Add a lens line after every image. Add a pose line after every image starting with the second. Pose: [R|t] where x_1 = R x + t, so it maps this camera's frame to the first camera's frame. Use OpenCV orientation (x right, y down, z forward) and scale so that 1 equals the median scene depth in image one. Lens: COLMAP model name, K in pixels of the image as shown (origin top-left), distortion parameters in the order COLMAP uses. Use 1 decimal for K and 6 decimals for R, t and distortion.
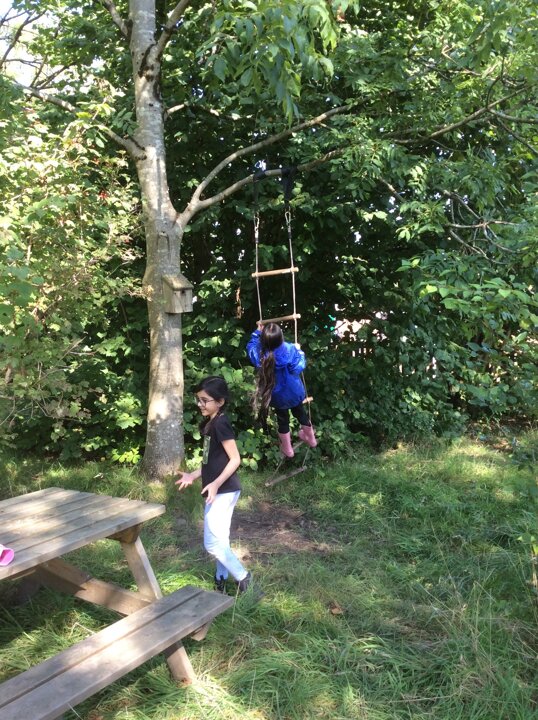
lens RADIAL K [[654.5, 0, 269.0], [0, 654.5, 360.0], [0, 0, 1]] dist [0.100008, -0.212945]
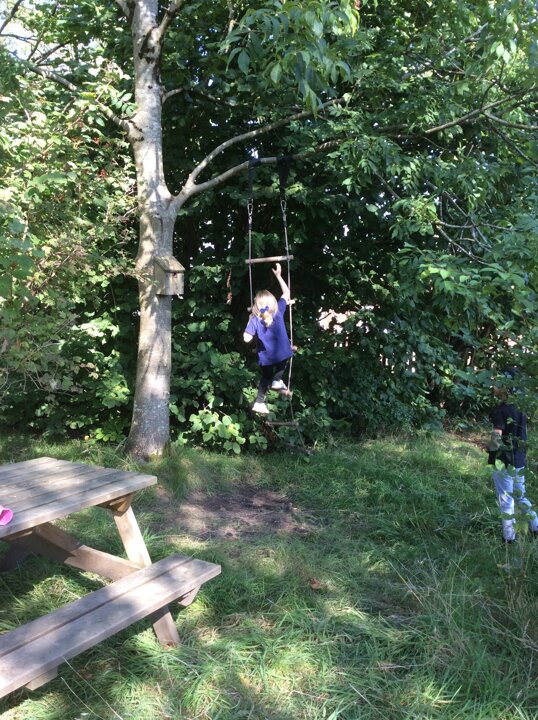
lens RADIAL K [[654.5, 0, 269.0], [0, 654.5, 360.0], [0, 0, 1]] dist [0.100008, -0.212945]
pose [[0.998645, 0.042391, 0.030179, -0.010398], [-0.042812, 0.998993, 0.013435, 0.007581], [-0.029579, -0.014708, 0.999454, -0.017760]]
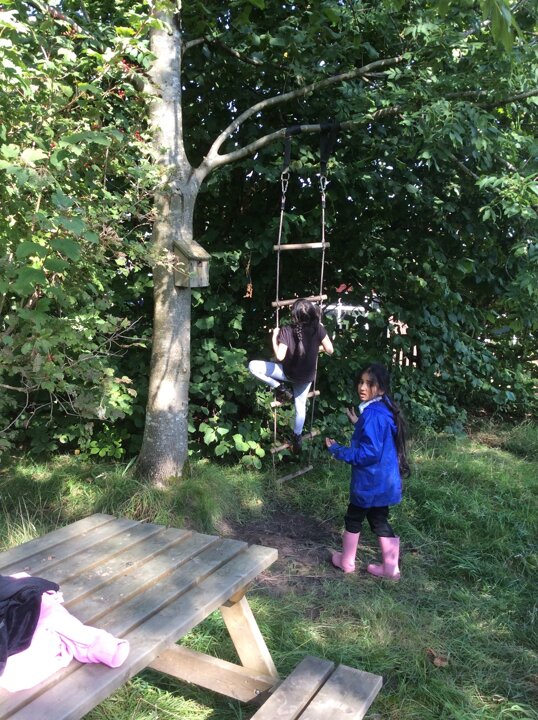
lens RADIAL K [[654.5, 0, 269.0], [0, 654.5, 360.0], [0, 0, 1]] dist [0.100008, -0.212945]
pose [[0.989953, 0.039094, 0.135881, -0.146014], [-0.044397, 0.998357, 0.036212, -0.012898], [-0.134242, -0.041881, 0.990063, 0.138647]]
